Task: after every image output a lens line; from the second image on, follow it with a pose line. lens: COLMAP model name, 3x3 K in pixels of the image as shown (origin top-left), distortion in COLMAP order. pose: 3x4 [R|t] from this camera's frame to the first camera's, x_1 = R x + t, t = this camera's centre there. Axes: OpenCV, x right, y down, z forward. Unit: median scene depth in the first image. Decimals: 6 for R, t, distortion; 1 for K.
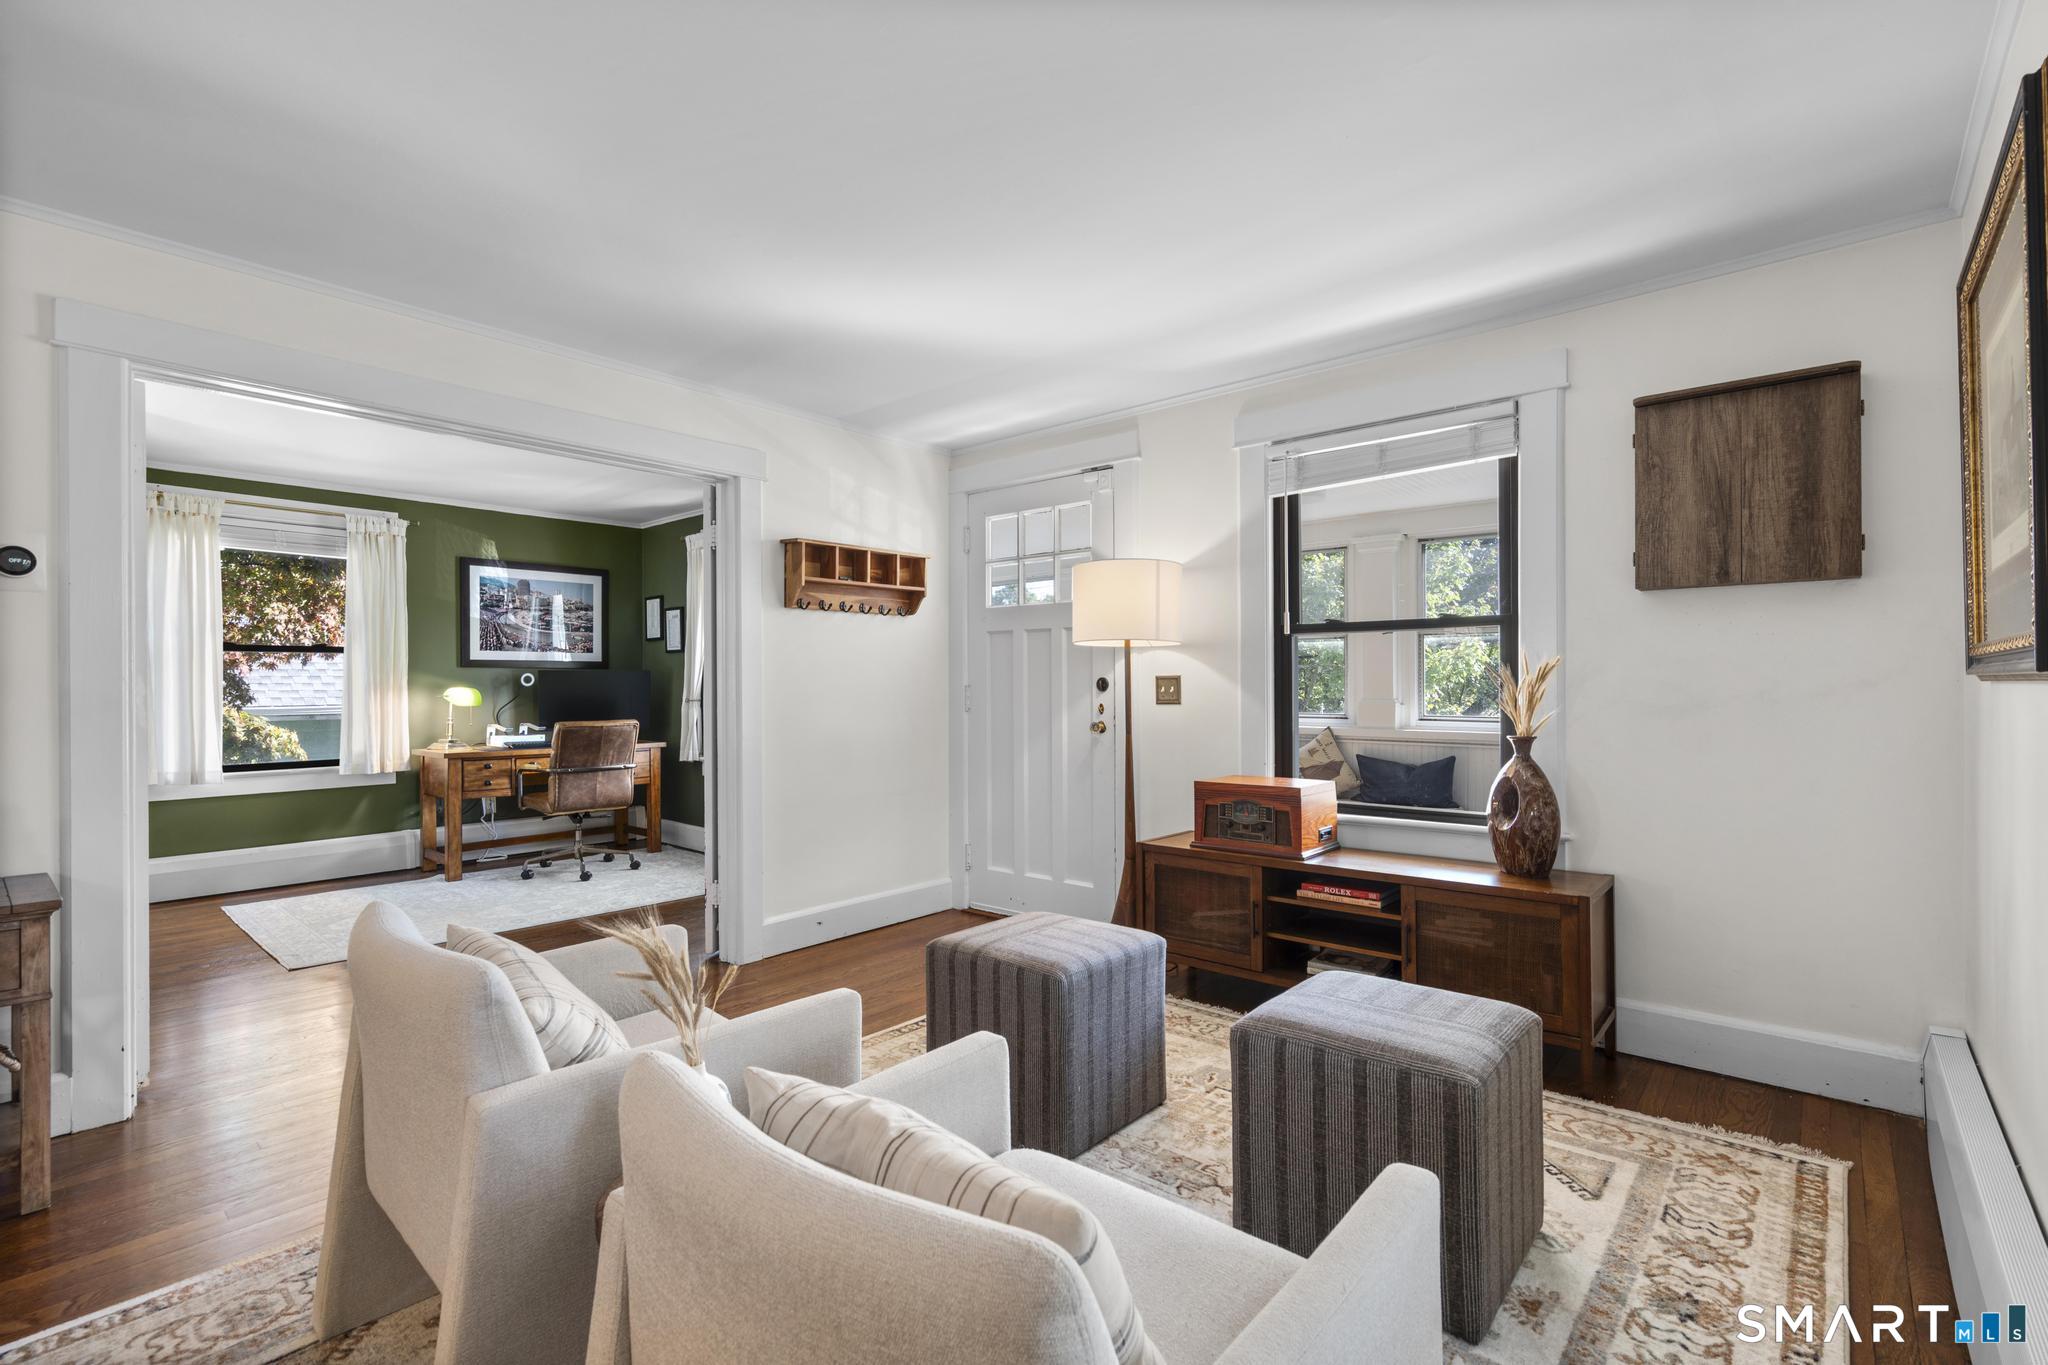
lens RADIAL K [[927.1, 0, 1027.9], [0, 927.1, 685.5], [0, 0, 1]] dist [-0.007837, 0.002372]
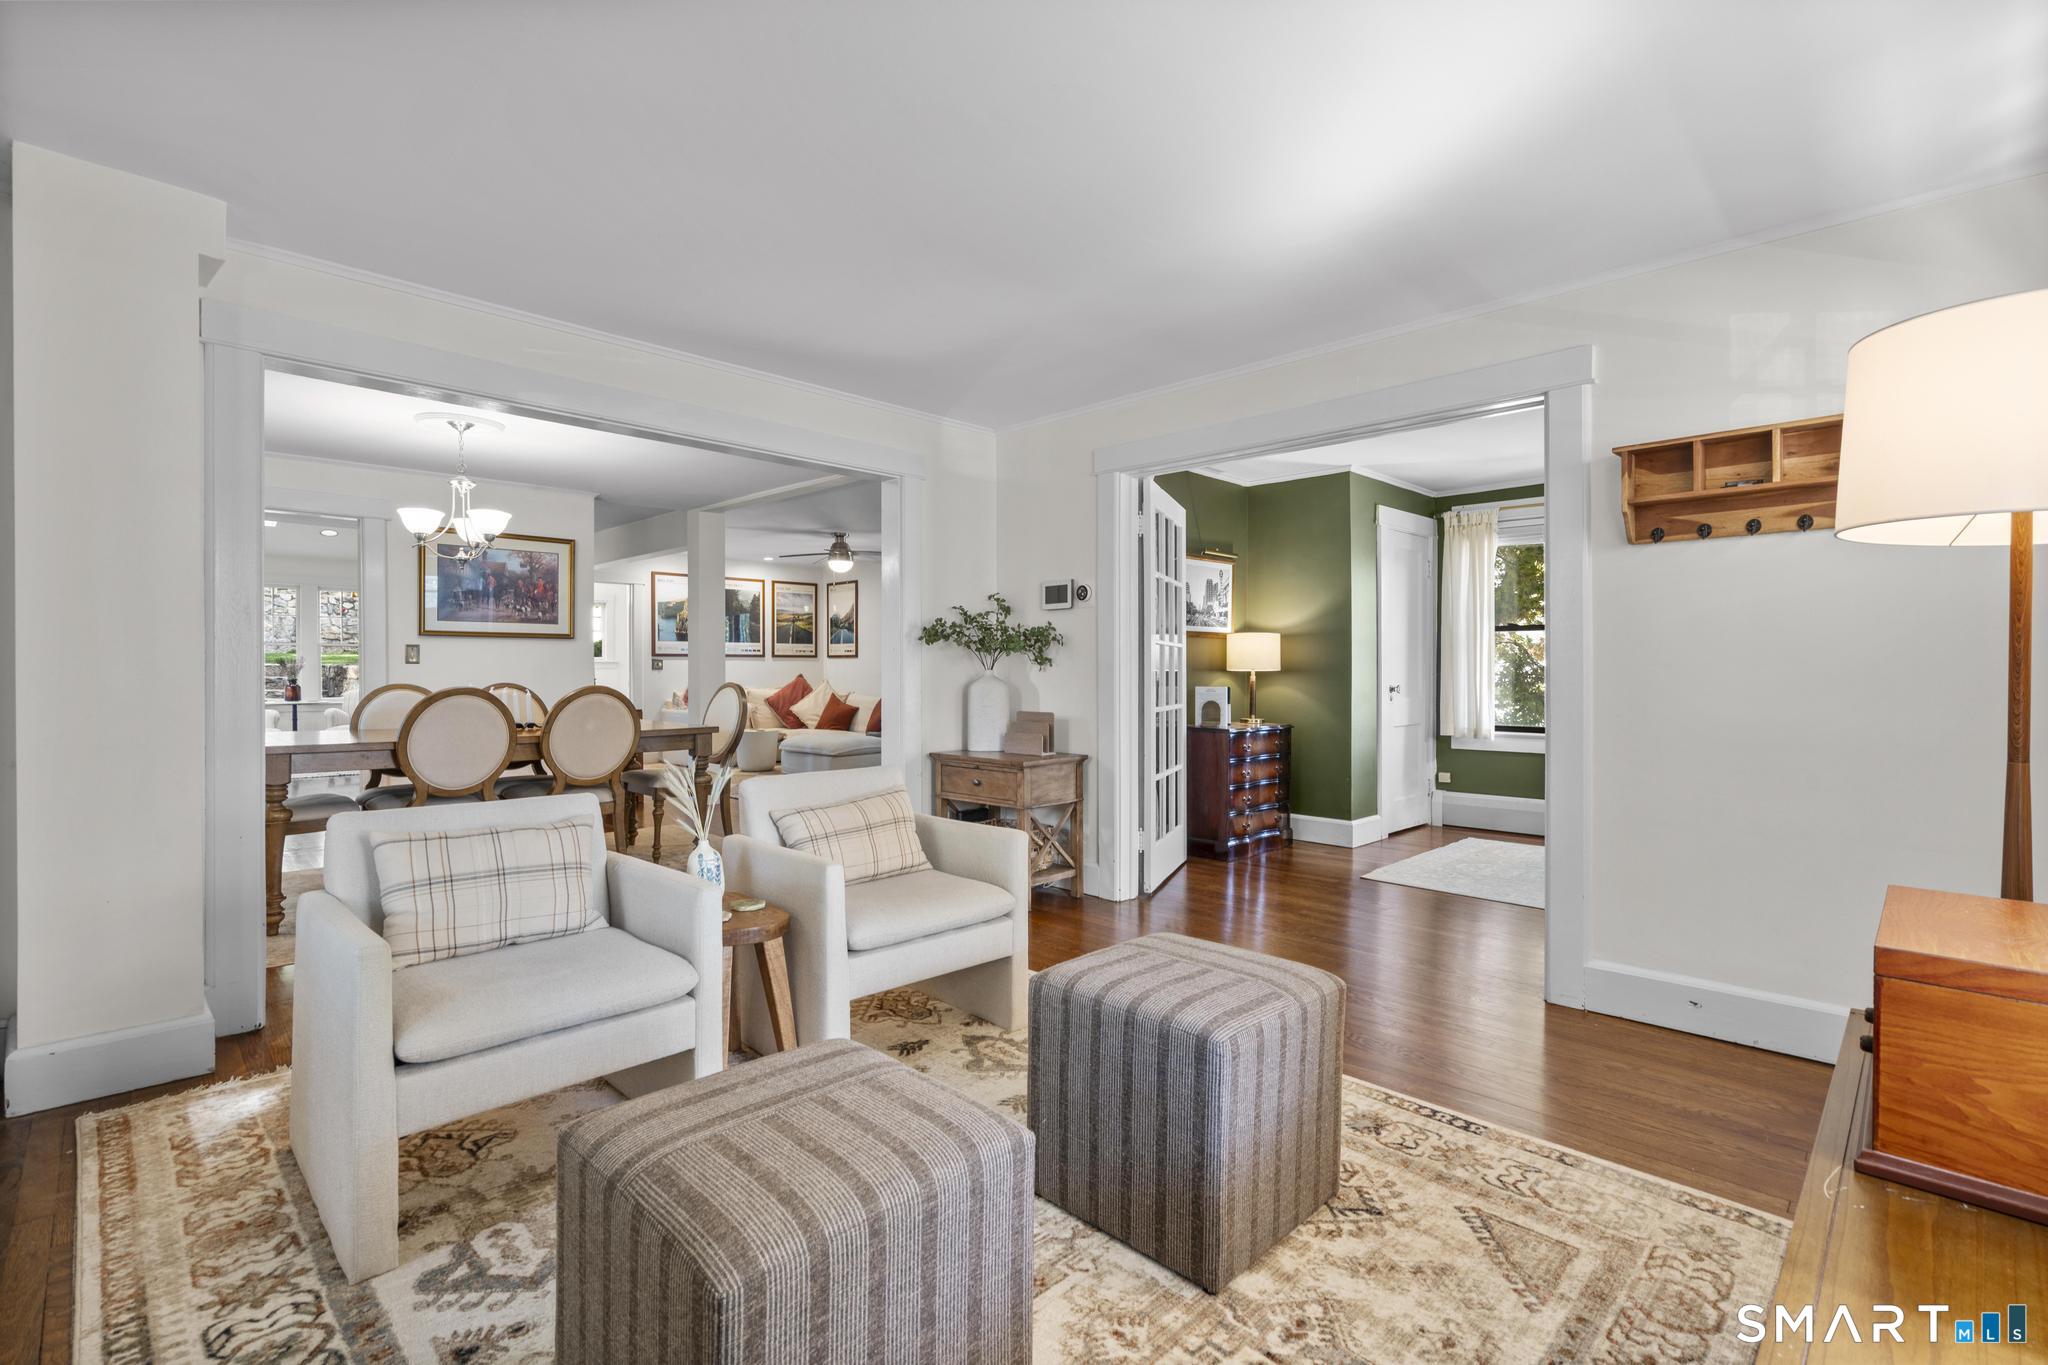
lens RADIAL K [[927.1, 0, 1015.7], [0, 927.1, 674.8], [0, 0, 1]] dist [-0.007837, 0.002372]
pose [[-0.066410, 0.007262, -0.997766, 0.352459], [0.001133, 0.999973, 0.007203, 0.008571], [0.997792, -0.000652, -0.066417, 0.405254]]
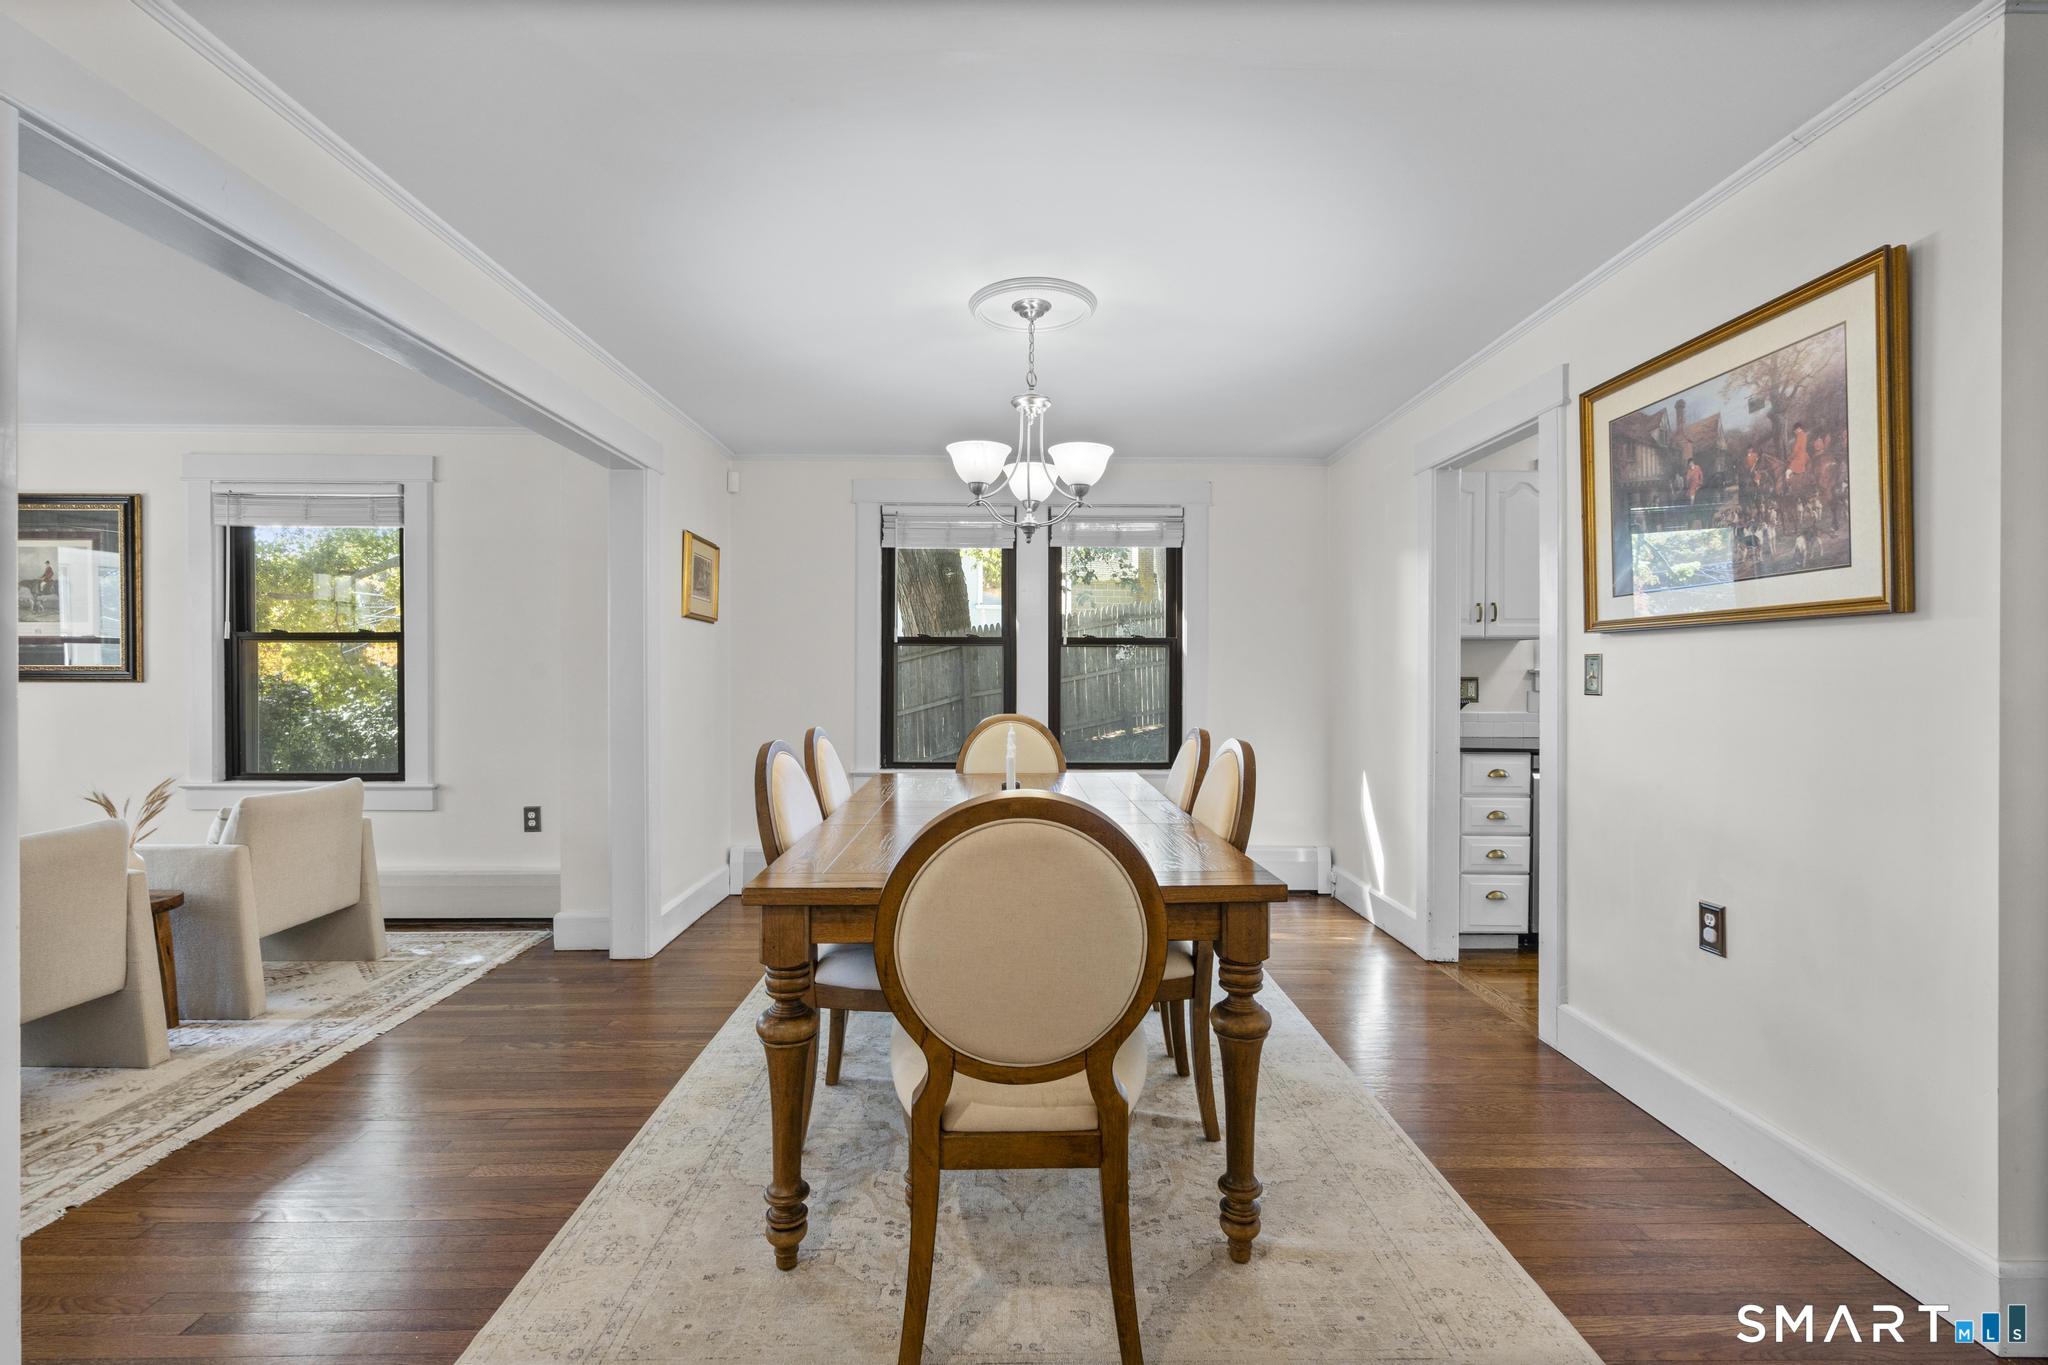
lens RADIAL K [[927.1, 0, 1015.7], [0, 927.1, 672.0], [0, 0, 1]] dist [-0.007837, 0.002372]
pose [[-0.669867, 0.001534, 0.742479, -0.823057], [0.000247, 0.999998, -0.001843, -0.008900], [-0.742481, -0.001051, -0.669867, 0.200993]]
